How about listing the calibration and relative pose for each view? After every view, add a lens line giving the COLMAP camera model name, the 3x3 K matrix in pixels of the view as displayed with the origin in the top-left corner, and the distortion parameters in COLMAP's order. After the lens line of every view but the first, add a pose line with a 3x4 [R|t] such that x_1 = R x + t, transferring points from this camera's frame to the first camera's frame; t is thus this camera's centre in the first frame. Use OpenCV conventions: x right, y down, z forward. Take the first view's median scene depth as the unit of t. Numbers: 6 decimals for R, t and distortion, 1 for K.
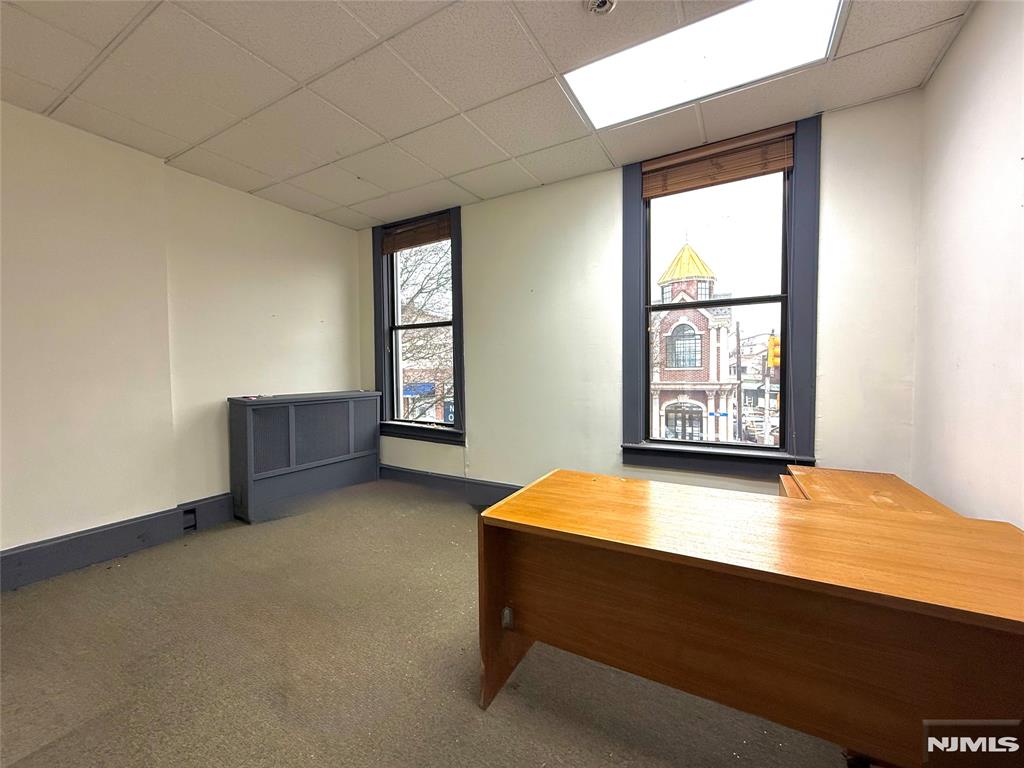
lens RADIAL K [[406.2, 0, 508.0], [0, 406.2, 384.0], [0, 0, 1]] dist [0.001286, 0.000113]
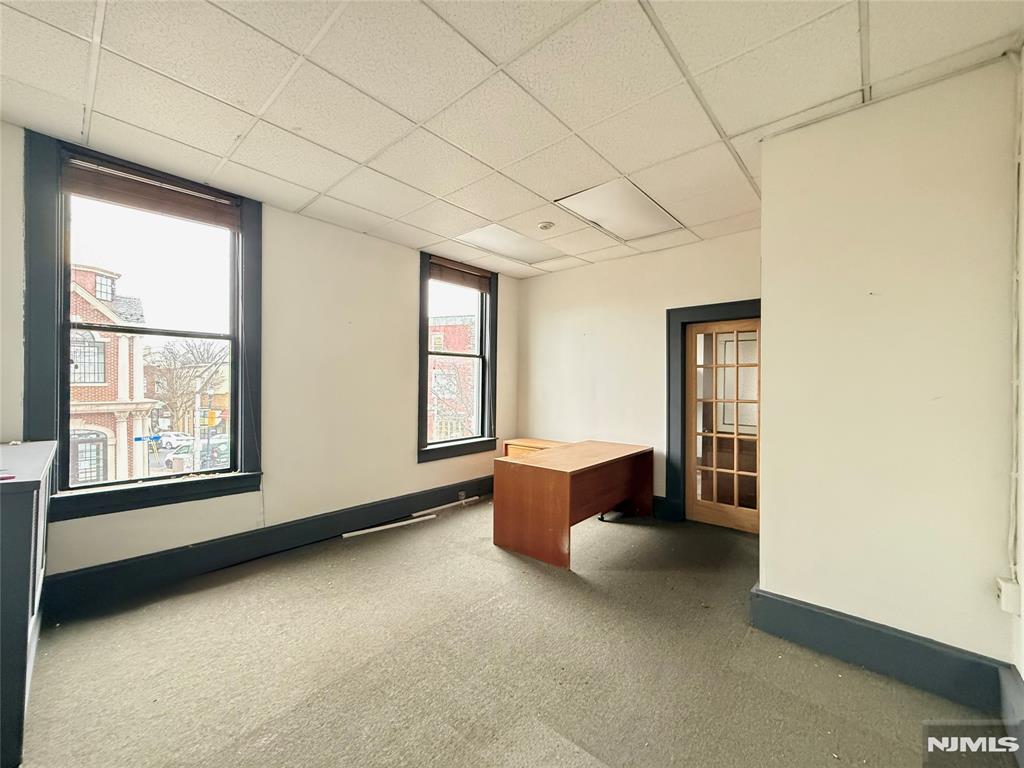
lens RADIAL K [[406.2, 0, 508.0], [0, 406.2, 384.0], [0, 0, 1]] dist [0.001286, 0.000113]
pose [[0.211979, 0.009682, 0.977226, -0.144525], [0.026348, 0.999531, -0.015618, -0.006399], [-0.976919, 0.029059, 0.211625, 0.058672]]
